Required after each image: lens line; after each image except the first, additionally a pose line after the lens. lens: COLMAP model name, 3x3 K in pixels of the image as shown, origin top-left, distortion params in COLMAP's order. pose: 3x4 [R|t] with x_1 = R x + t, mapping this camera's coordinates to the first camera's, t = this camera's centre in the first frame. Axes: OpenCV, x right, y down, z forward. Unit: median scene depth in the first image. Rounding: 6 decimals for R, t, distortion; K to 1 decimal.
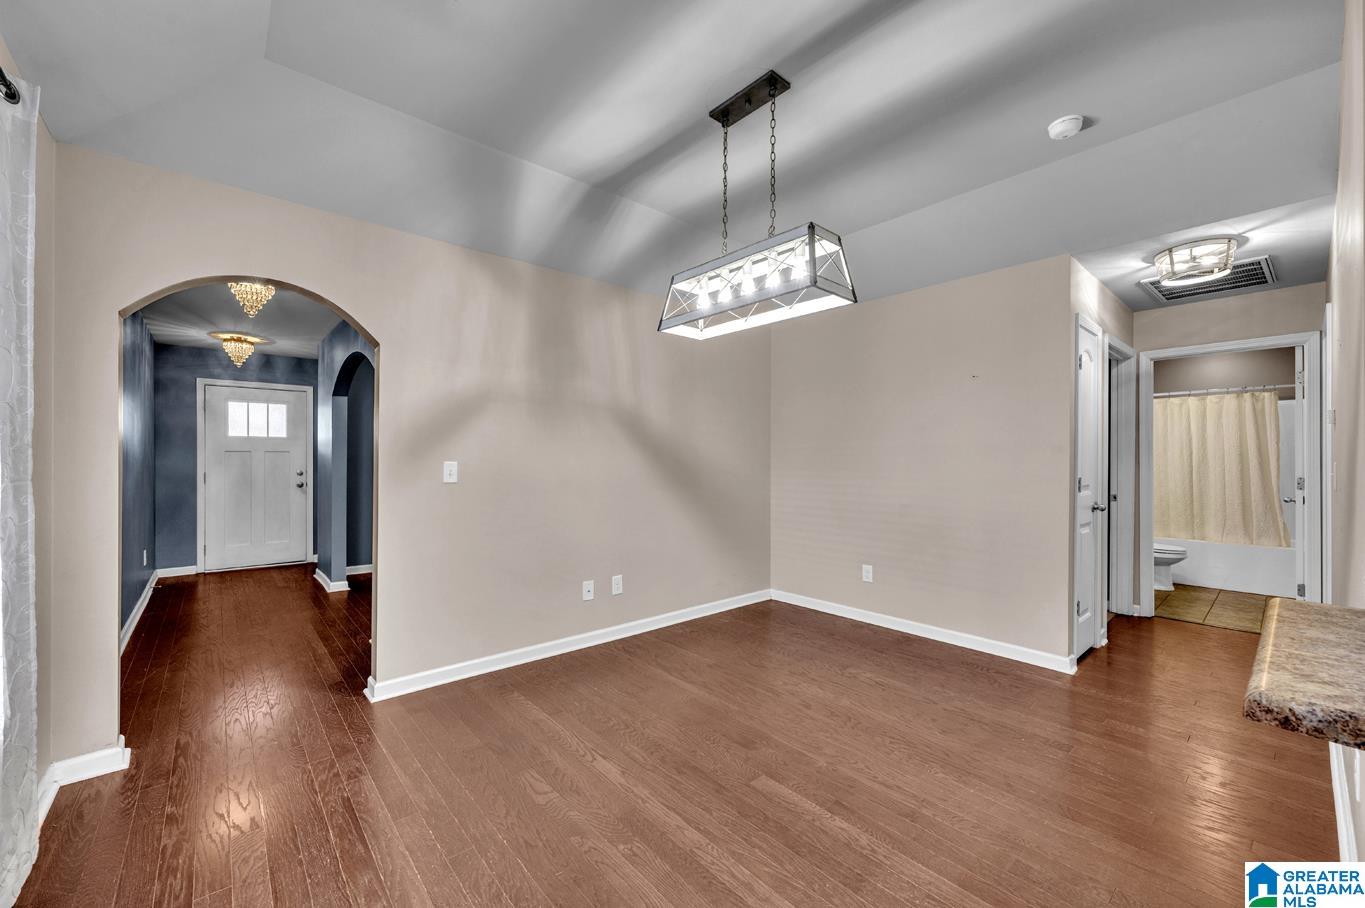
lens RADIAL K [[539.6, 0, 681.6], [0, 539.6, 457.9], [0, 0, 1]] dist [0.000087, -0.000033]
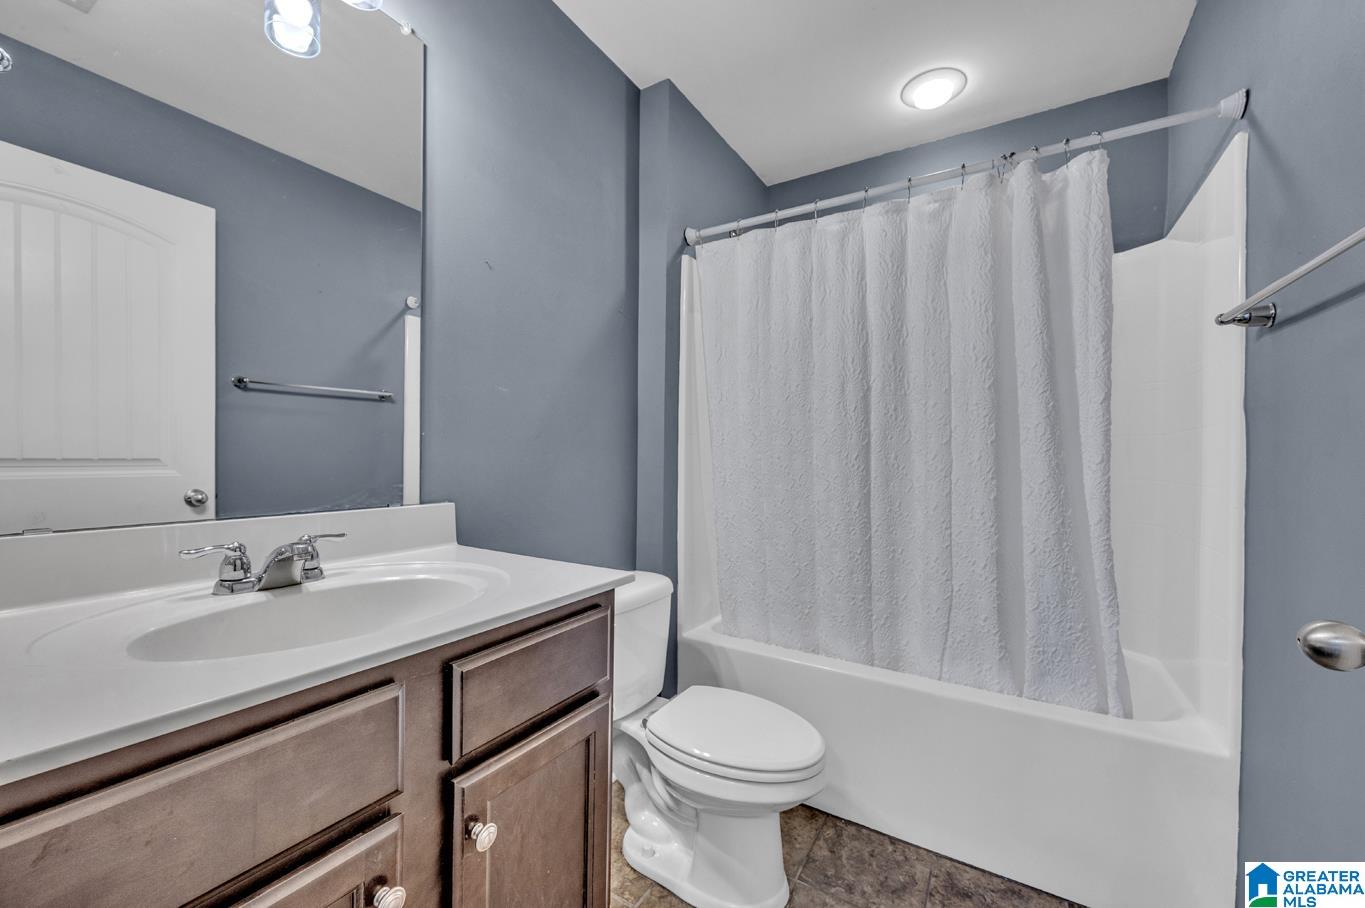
lens RADIAL K [[539.6, 0, 681.6], [0, 539.6, 457.9], [0, 0, 1]] dist [0.000087, -0.000033]
pose [[0.952491, 0.006332, 0.304500, 0.766735], [-0.010002, 0.999895, 0.010493, 0.027904], [-0.304402, -0.013040, 0.952454, 0.754229]]
